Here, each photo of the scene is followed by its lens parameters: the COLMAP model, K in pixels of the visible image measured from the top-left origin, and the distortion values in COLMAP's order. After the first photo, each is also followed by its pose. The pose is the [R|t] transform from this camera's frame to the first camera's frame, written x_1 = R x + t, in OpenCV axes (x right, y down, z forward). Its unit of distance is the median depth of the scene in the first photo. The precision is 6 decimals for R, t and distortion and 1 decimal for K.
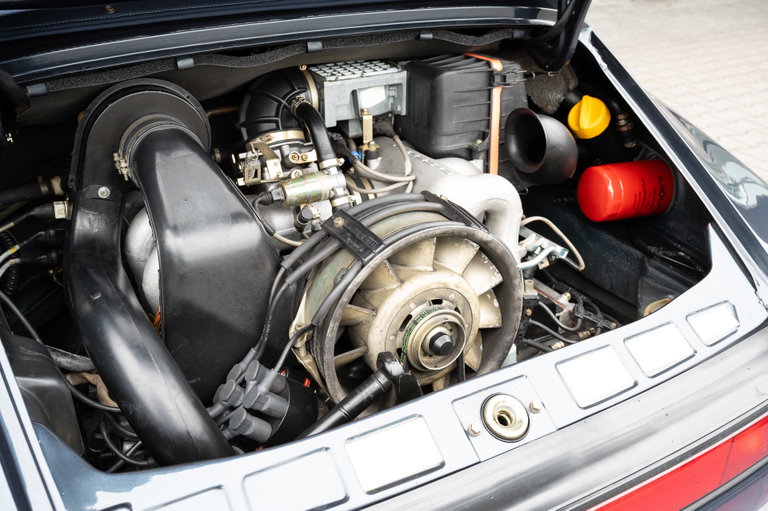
lens RADIAL K [[754.9, 0, 384.0], [0, 754.9, 255.5], [0, 0, 1]] dist [0.016027, -0.005561]
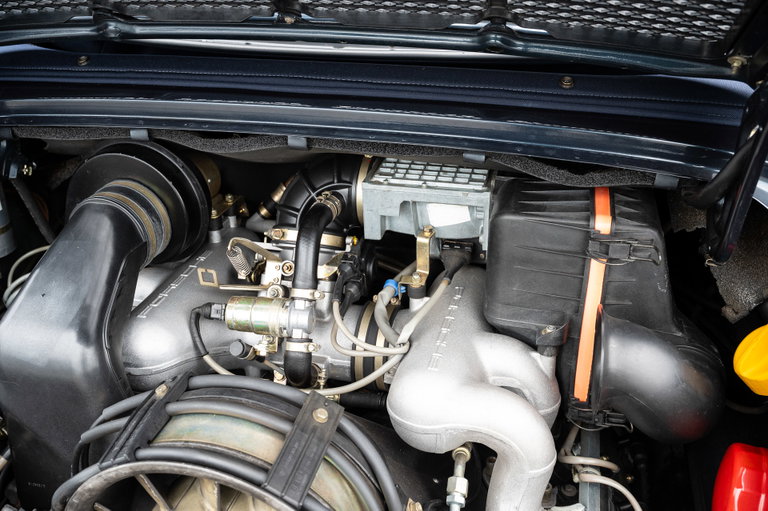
lens RADIAL K [[754.9, 0, 384.0], [0, 754.9, 255.5], [0, 0, 1]] dist [0.016027, -0.005561]
pose [[0.730445, 0.311787, -0.607650, 0.431093], [-0.290626, 0.947040, 0.136573, -0.283200], [0.618051, 0.076840, 0.782374, 0.461452]]
